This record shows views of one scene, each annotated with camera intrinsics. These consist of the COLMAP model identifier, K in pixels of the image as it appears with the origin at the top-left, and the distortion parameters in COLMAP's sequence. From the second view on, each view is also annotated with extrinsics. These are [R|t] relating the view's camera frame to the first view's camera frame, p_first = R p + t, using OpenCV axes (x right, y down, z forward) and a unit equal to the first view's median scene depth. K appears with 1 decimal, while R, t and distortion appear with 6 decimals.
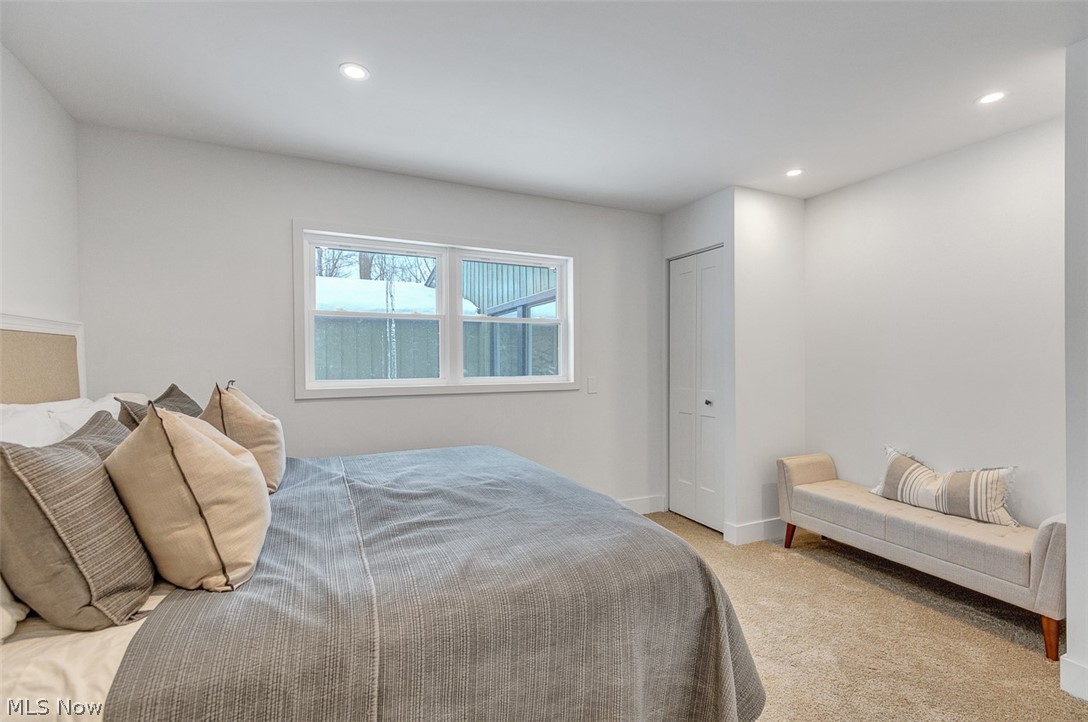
lens RADIAL K [[512.1, 0, 544.0], [0, 512.1, 361.0], [0, 0, 1]] dist [0.007861, -0.001864]
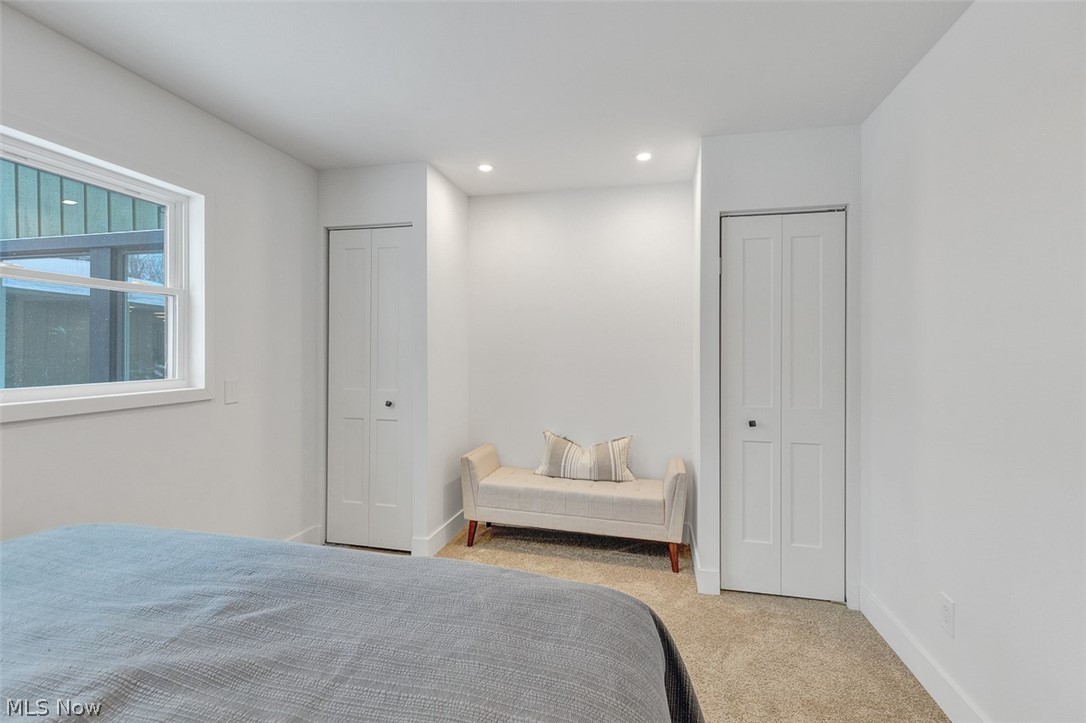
lens RADIAL K [[503.9, 0, 540.4], [0, 503.9, 345.4], [0, 0, 1]] dist [0.009189, -0.000838]
pose [[0.605962, 0.012705, 0.795392, -0.228423], [-0.008478, 0.999919, -0.009513, -0.012449], [-0.795449, -0.000979, 0.606020, 0.323058]]
